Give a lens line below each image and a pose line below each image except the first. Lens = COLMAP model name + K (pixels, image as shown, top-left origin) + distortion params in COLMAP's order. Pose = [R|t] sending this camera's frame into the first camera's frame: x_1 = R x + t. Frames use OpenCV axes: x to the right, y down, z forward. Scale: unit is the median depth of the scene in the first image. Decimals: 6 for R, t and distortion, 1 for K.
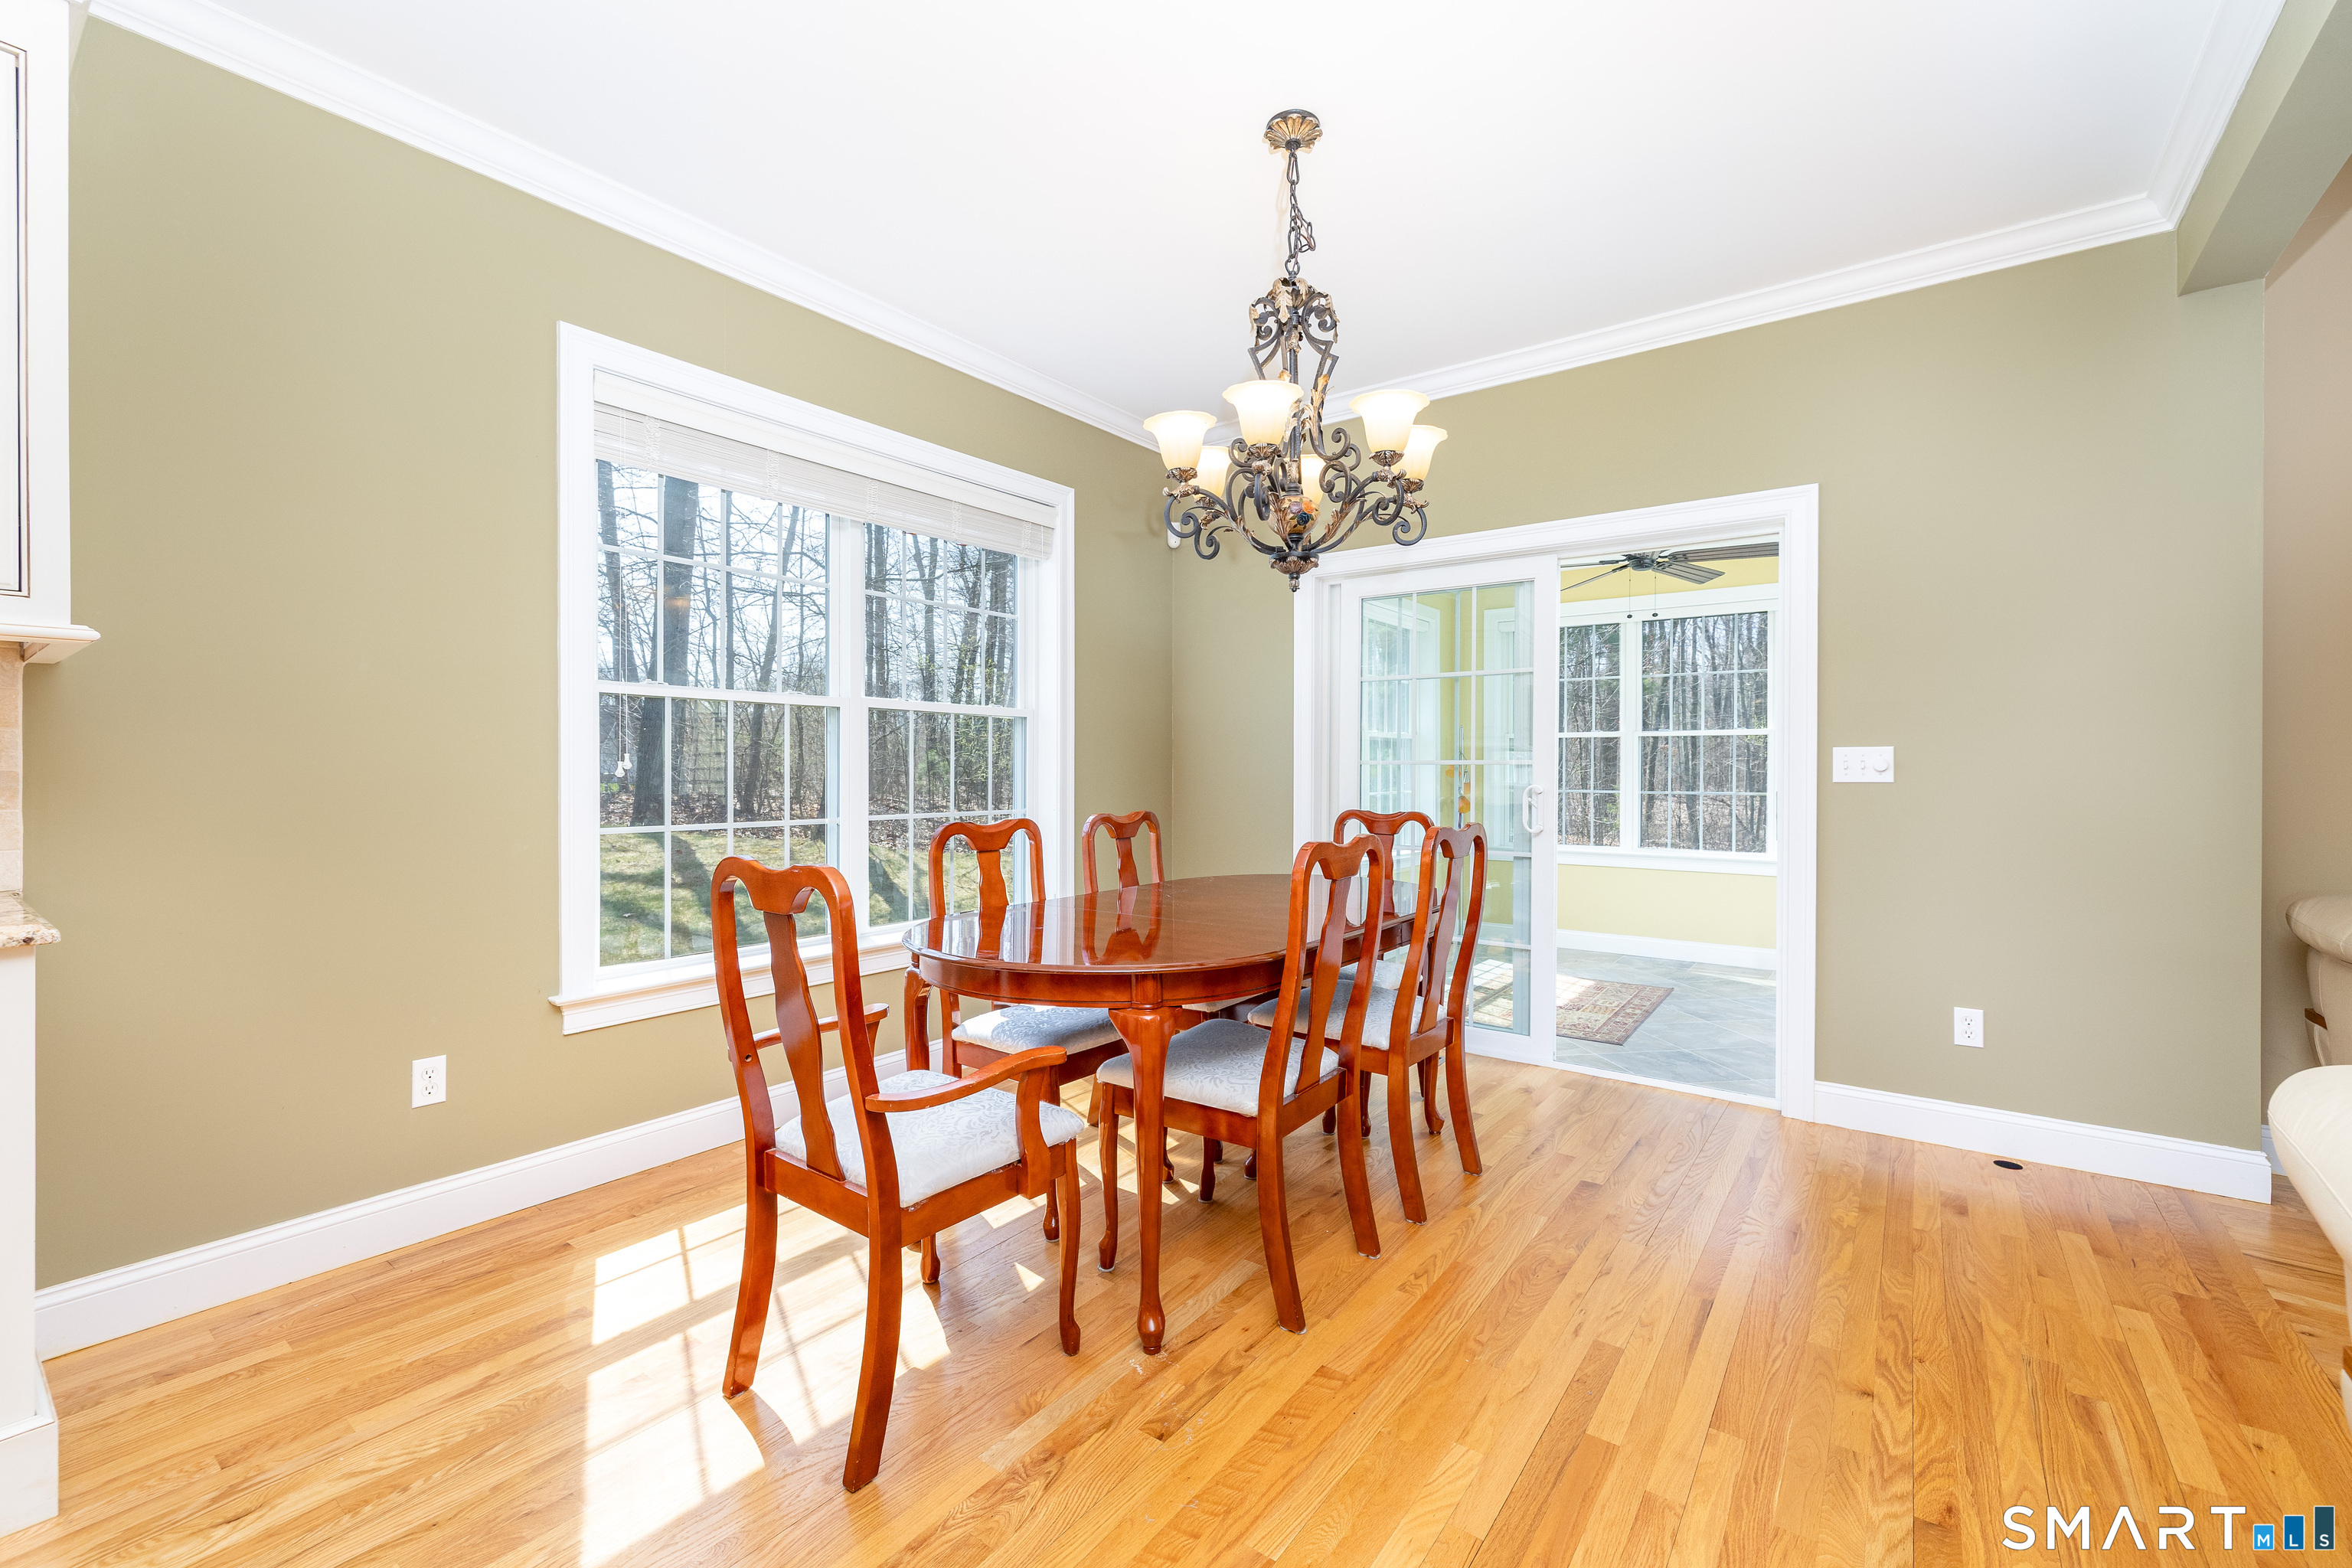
lens RADIAL K [[985.8, 0, 1176.0], [0, 985.8, 784.0], [0, 0, 1]] dist [0.001699, -0.000056]
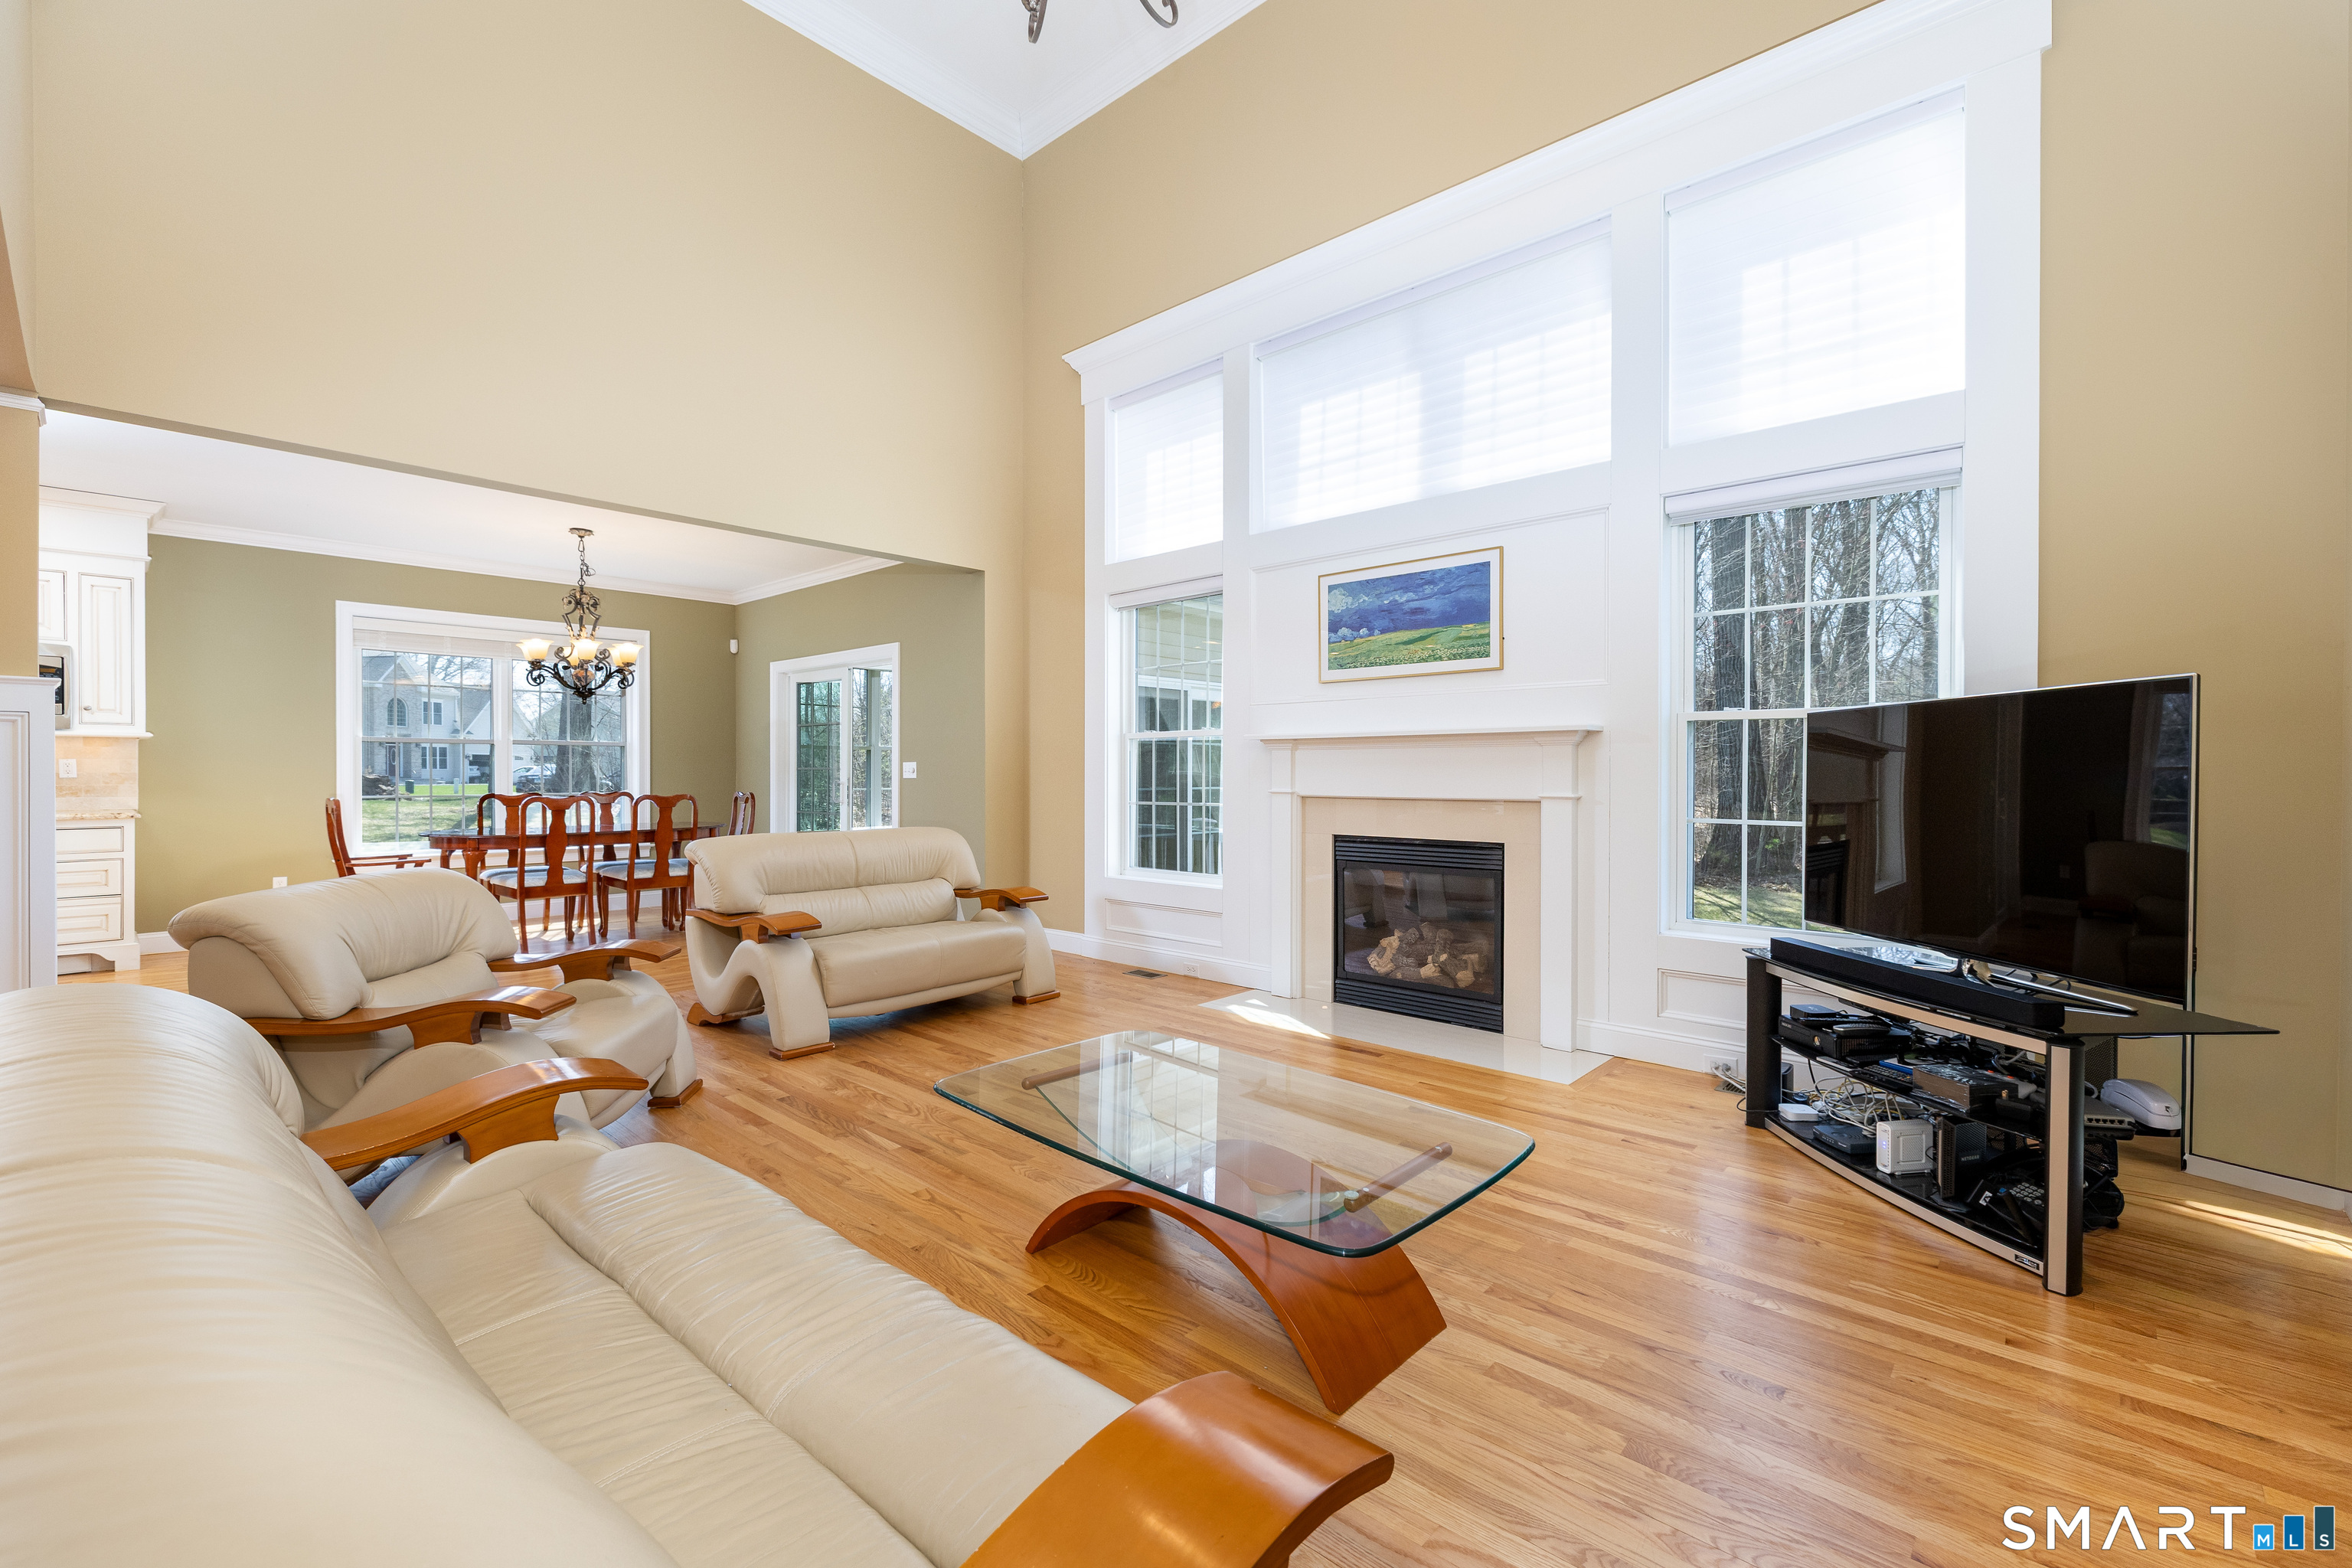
lens RADIAL K [[1006.2, 0, 1180.1], [0, 1006.2, 769.1], [0, 0, 1]] dist [0.016028, -0.000001]
pose [[0.995028, -0.002775, -0.099559, 1.605202], [0.002092, 0.999974, -0.006968, -0.004801], [0.099575, 0.006725, 0.995007, -1.245182]]
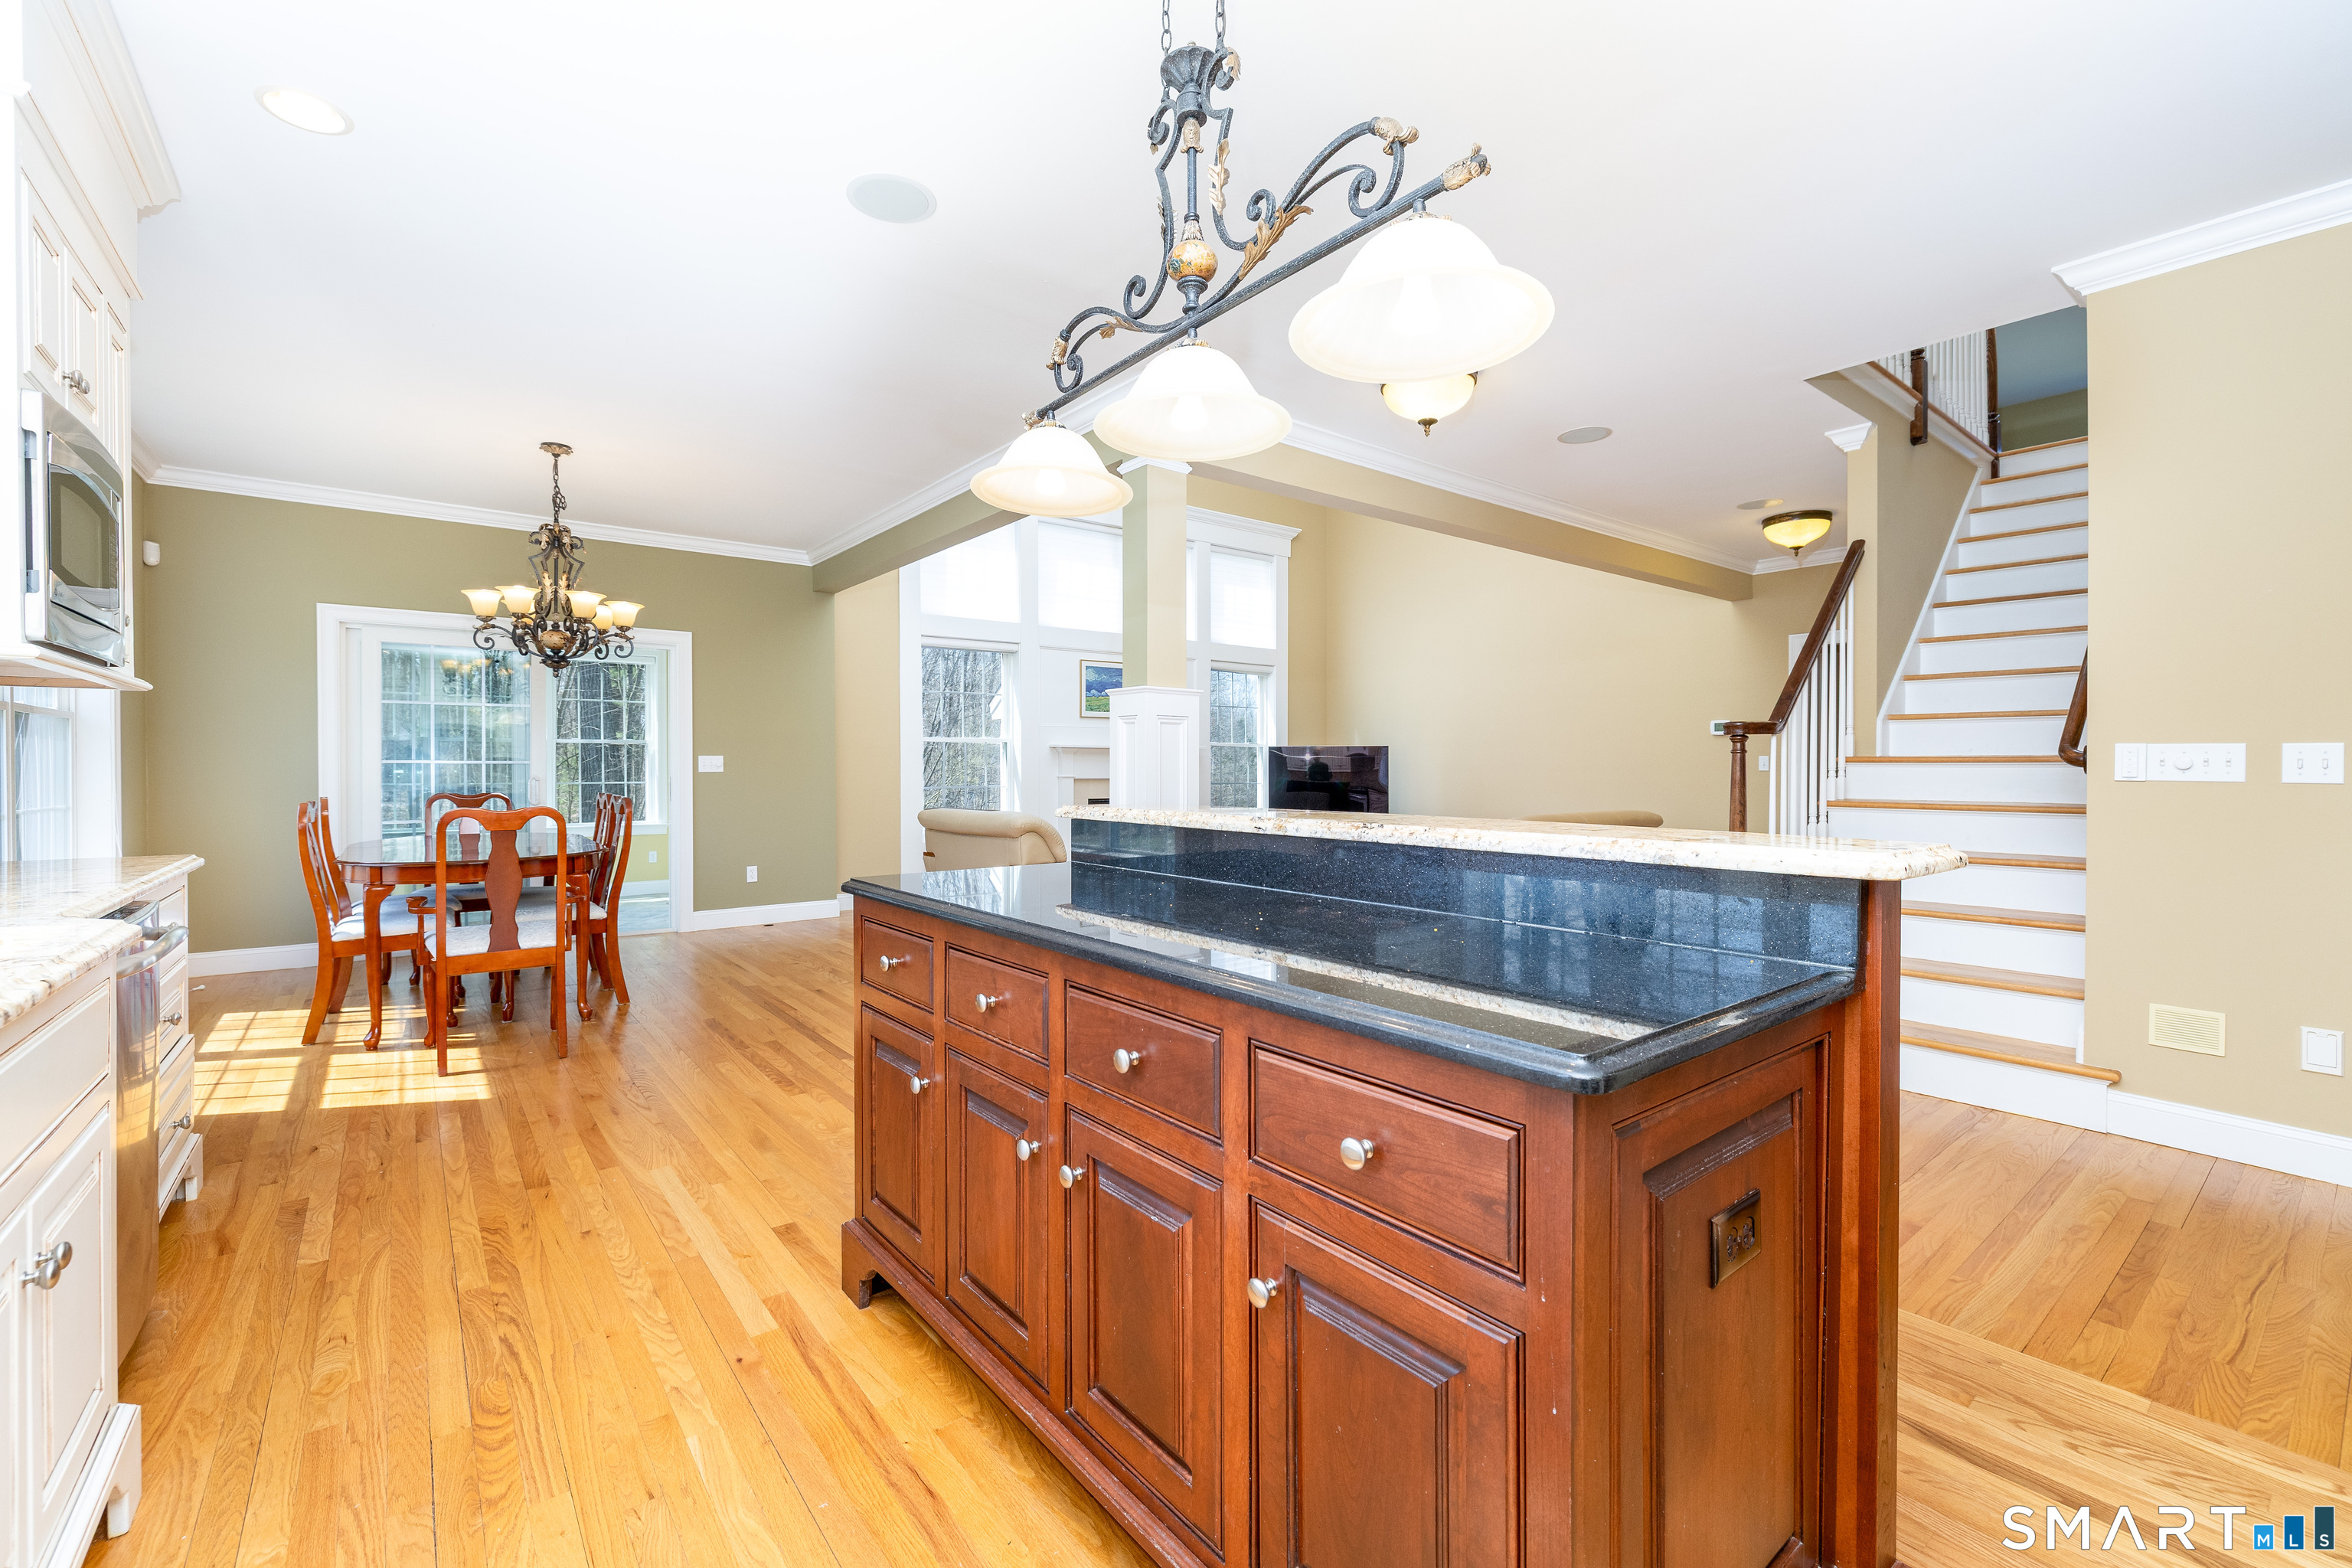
lens RADIAL K [[985.8, 0, 1176.0], [0, 985.8, 784.0], [0, 0, 1]] dist [0.001699, -0.000056]
pose [[0.256128, -0.017212, 0.966490, -1.229872], [0.006766, 0.999849, 0.016013, -0.002602], [-0.966619, 0.002438, 0.256206, -0.597197]]
